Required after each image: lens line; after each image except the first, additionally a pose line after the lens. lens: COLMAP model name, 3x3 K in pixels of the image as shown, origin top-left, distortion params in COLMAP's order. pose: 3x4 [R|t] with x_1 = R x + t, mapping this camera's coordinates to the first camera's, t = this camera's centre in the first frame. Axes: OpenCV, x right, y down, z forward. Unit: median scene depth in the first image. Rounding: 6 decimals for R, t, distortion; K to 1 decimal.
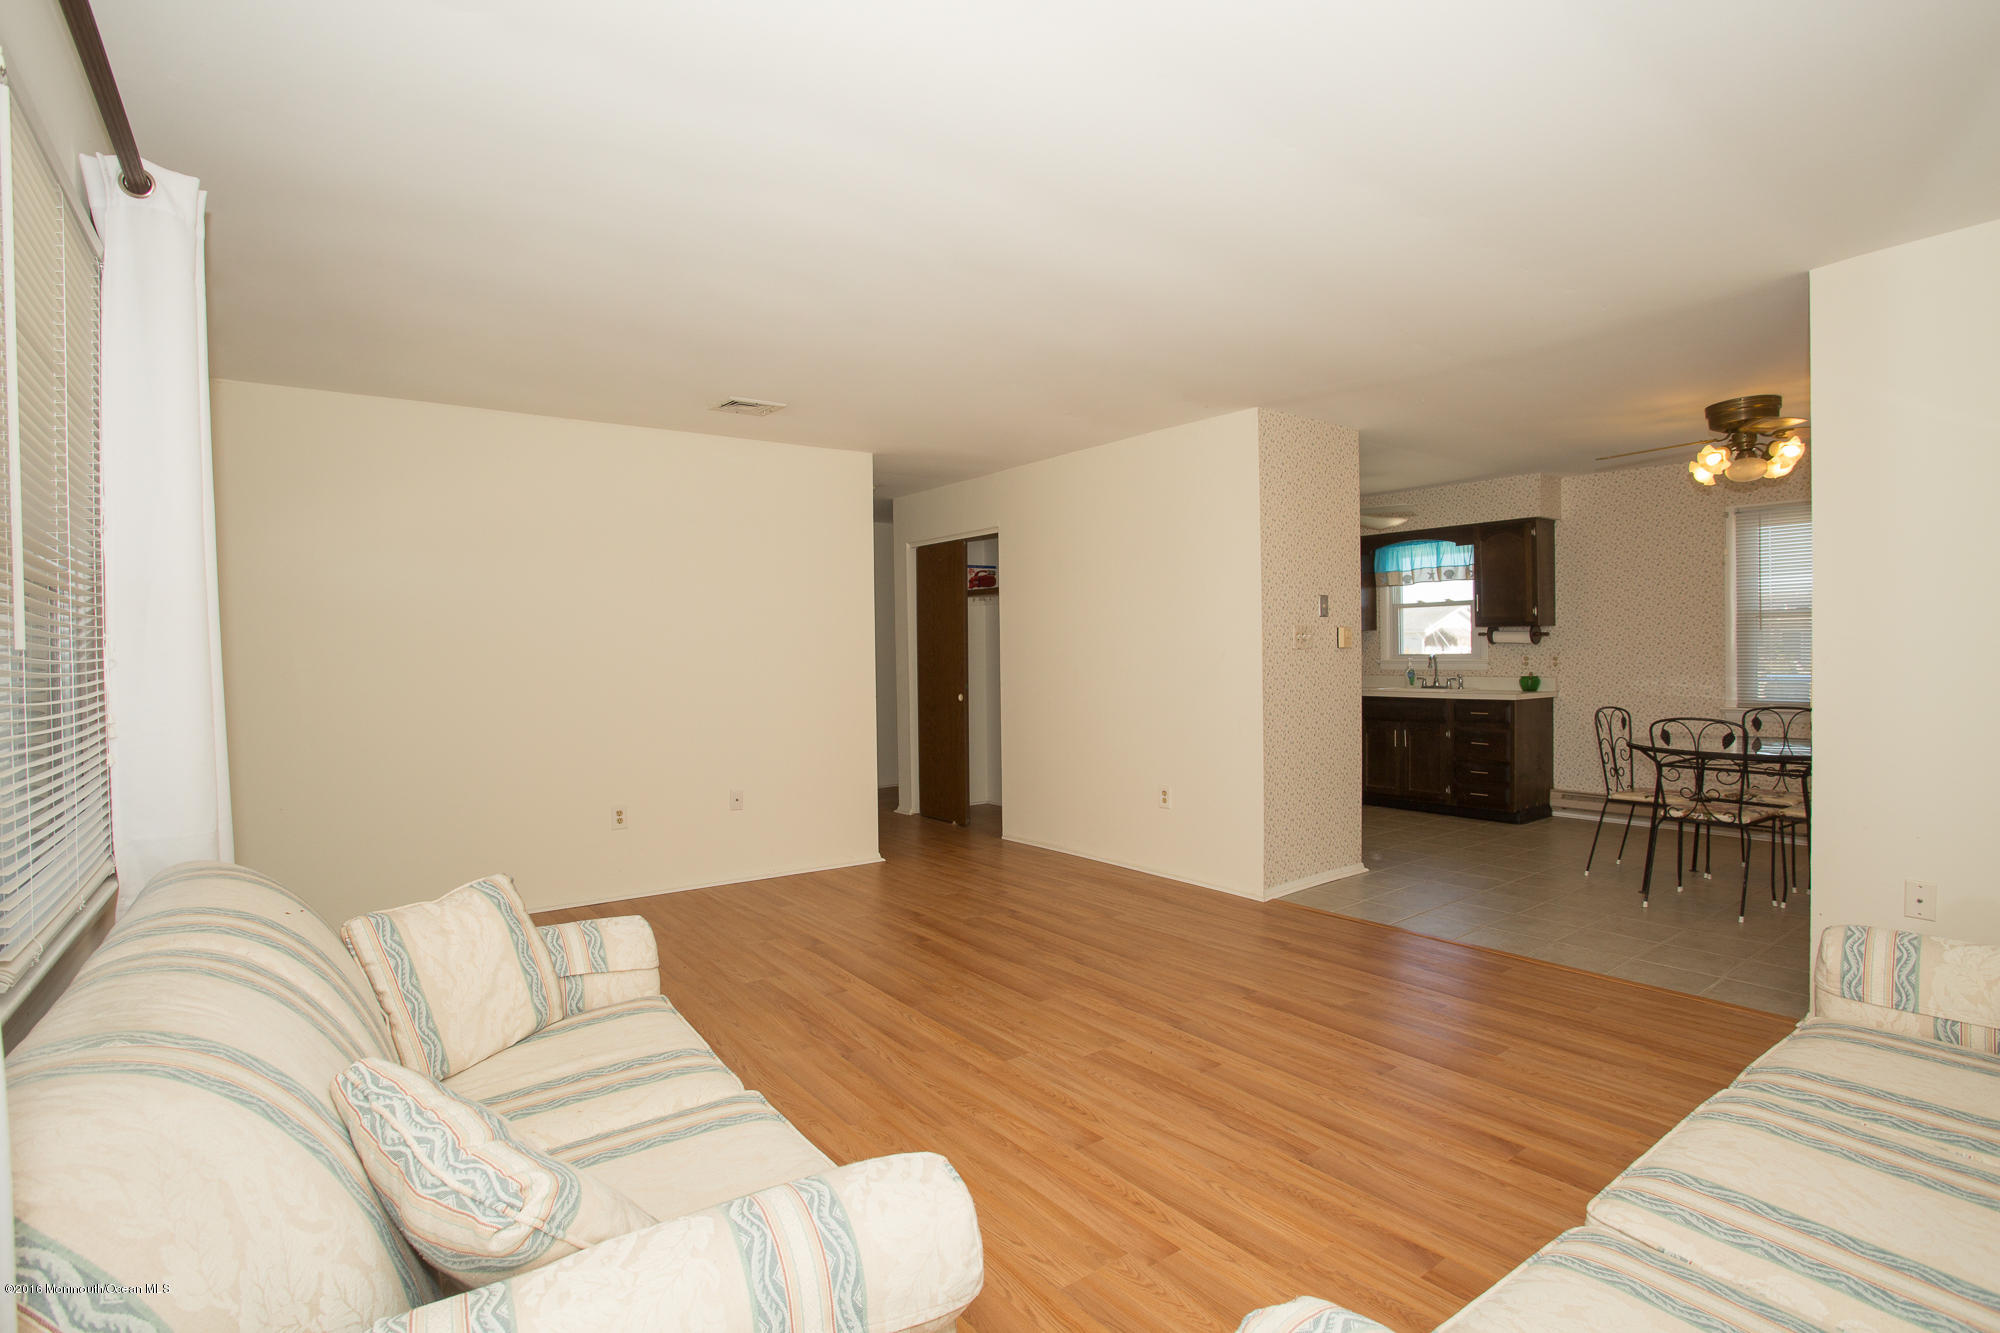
lens RADIAL K [[971.8, 0, 1000.0], [0, 971.8, 666.5], [0, 0, 1]] dist [-0.071775, 0.032103]
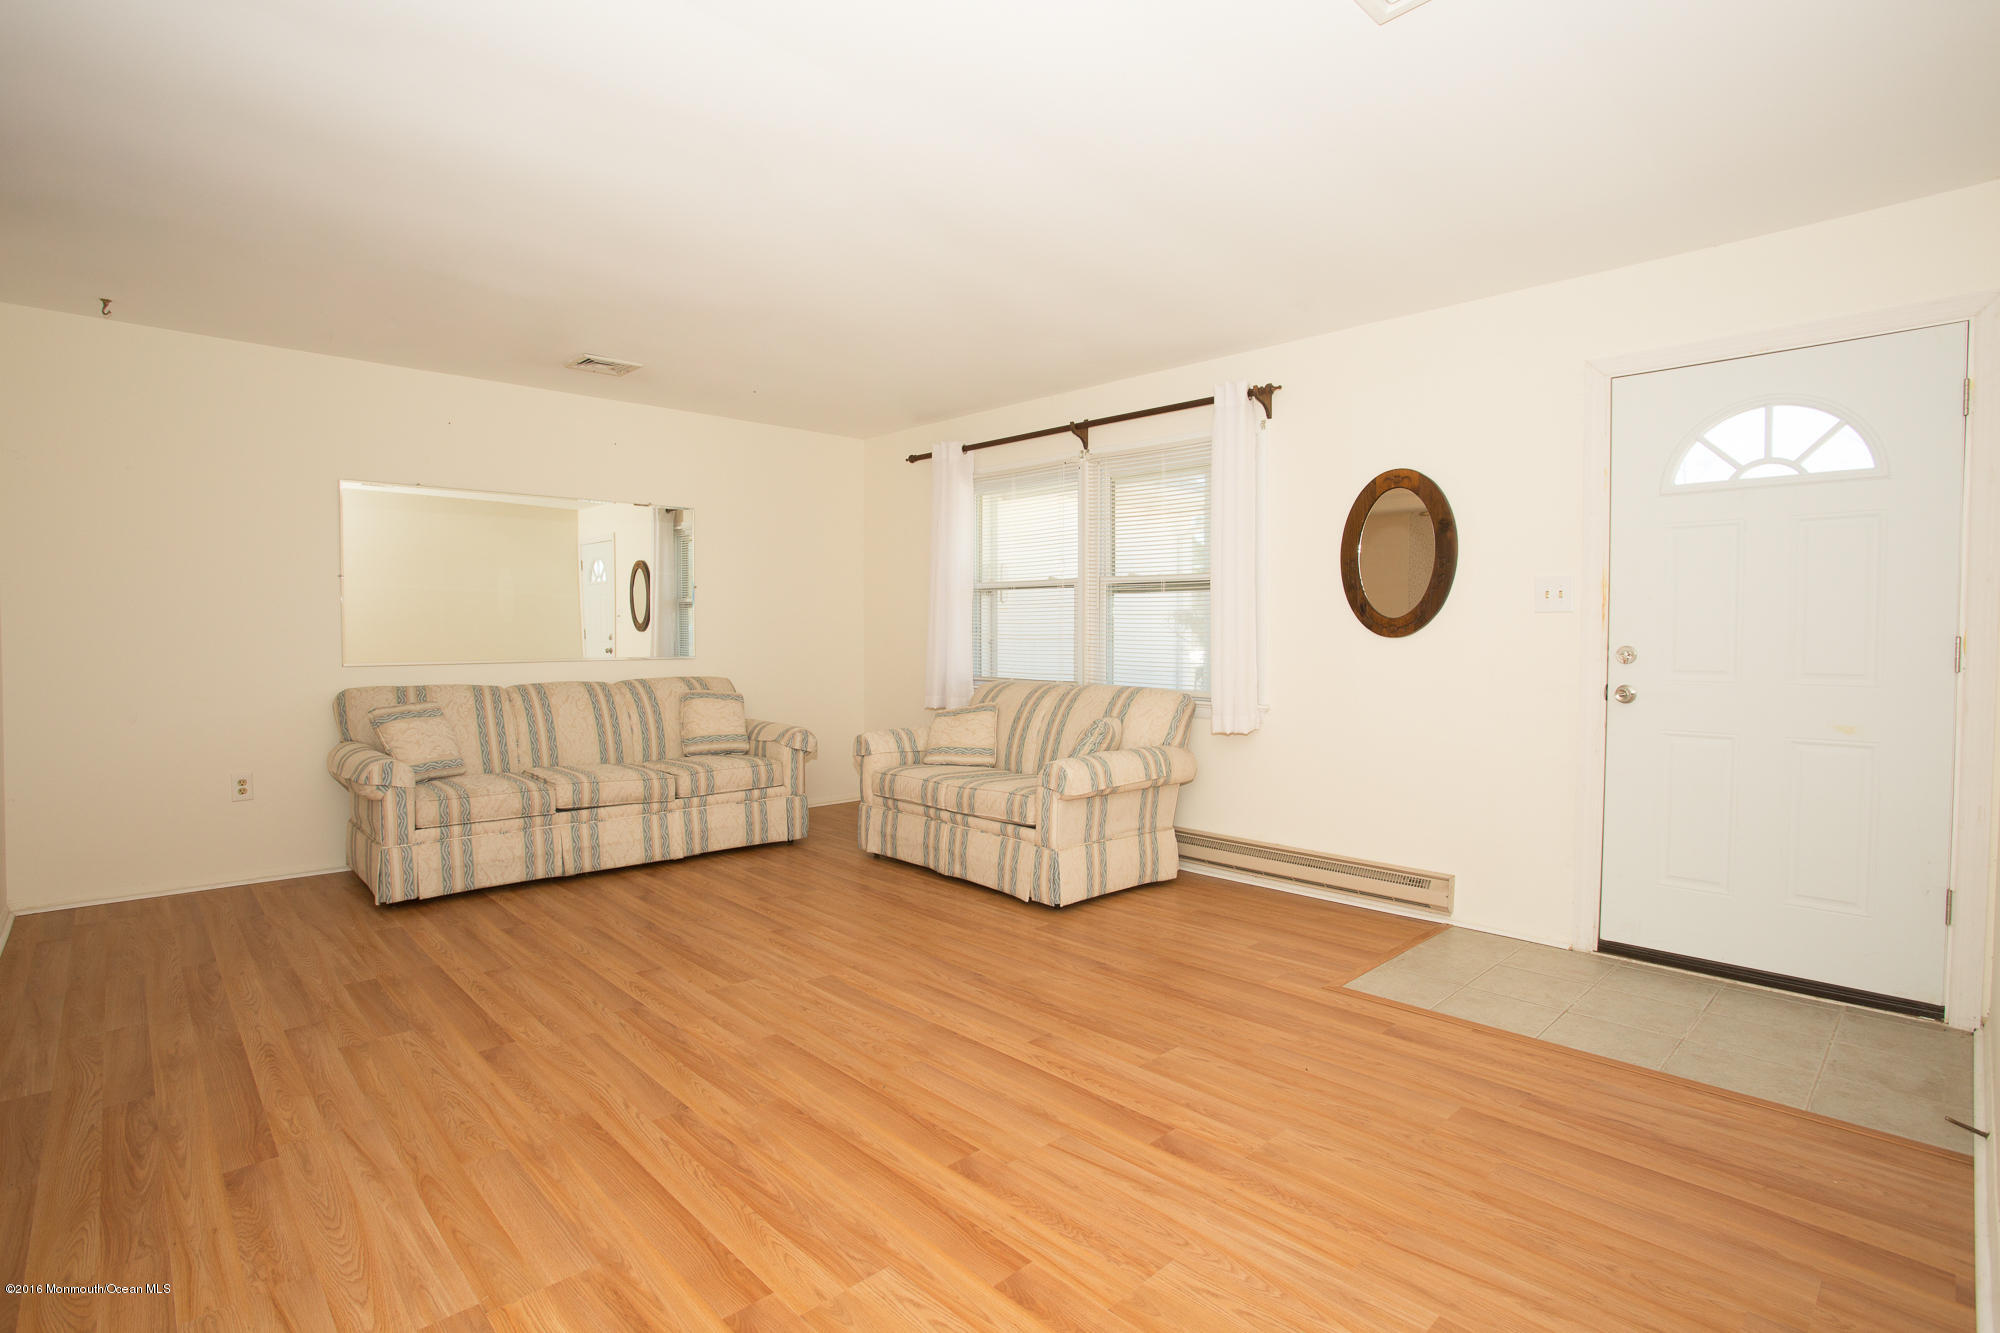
lens RADIAL K [[971.8, 0, 1000.0], [0, 971.8, 666.5], [0, 0, 1]] dist [-0.071775, 0.032103]
pose [[-0.992861, 0.017493, -0.117986, -0.054093], [0.011079, 0.998436, 0.054797, 0.001418], [0.118760, 0.053099, -0.991502, 1.767534]]
